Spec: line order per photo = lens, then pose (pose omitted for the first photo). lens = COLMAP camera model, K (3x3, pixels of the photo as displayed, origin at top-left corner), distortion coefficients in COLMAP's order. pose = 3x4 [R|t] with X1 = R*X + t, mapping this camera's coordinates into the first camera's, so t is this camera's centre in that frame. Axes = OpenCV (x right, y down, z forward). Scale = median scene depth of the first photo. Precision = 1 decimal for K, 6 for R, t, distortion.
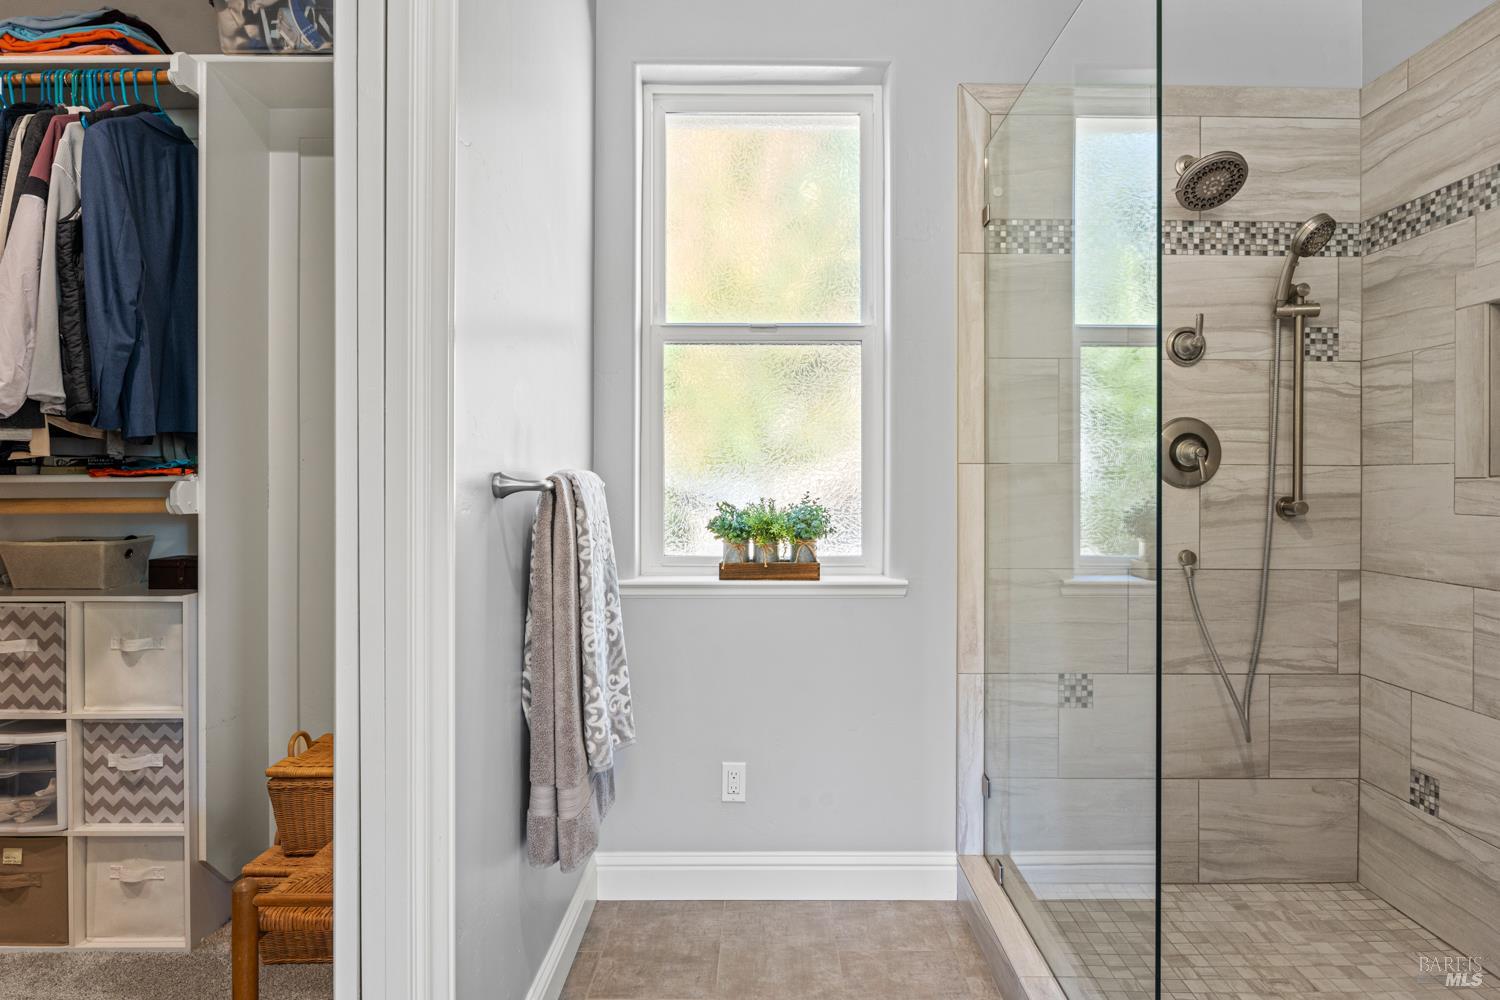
lens RADIAL K [[856.0, 0, 751.6], [0, 856.0, 474.5], [0, 0, 1]] dist [-0.006185, 0.002108]
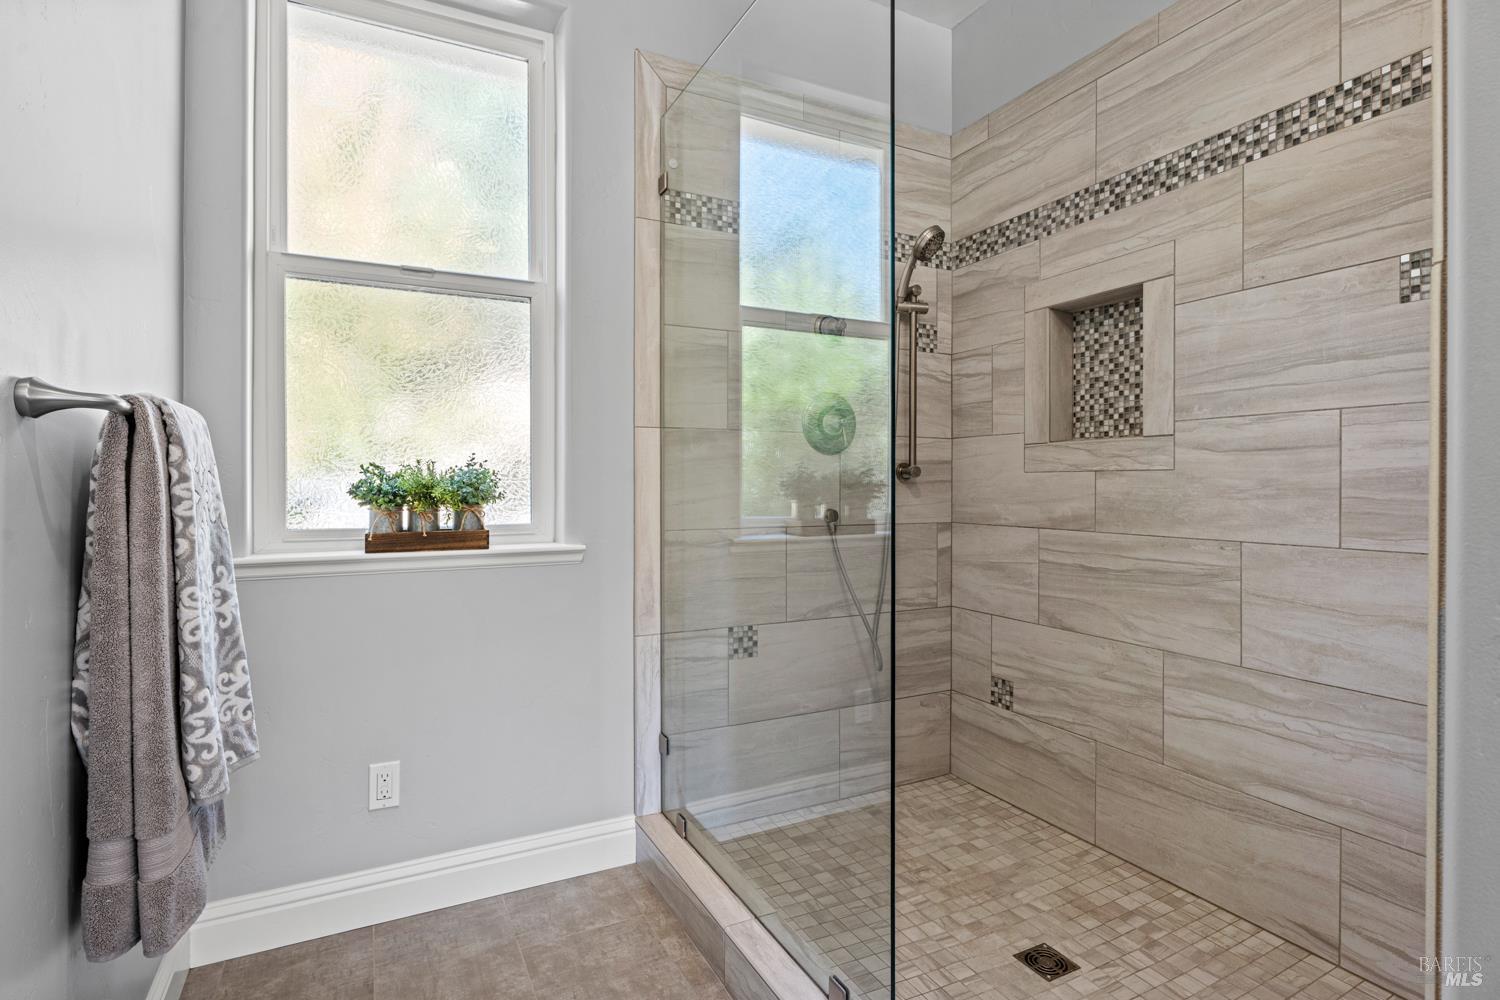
lens RADIAL K [[750.9, 0, 750.6], [0, 750.9, 488.5], [0, 0, 1]] dist [-0.004261, 0.000031]
pose [[0.881009, 0.002208, 0.473094, -0.057292], [-0.006477, 0.999952, 0.007394, 0.054194], [-0.473055, -0.009578, 0.880981, 0.170426]]
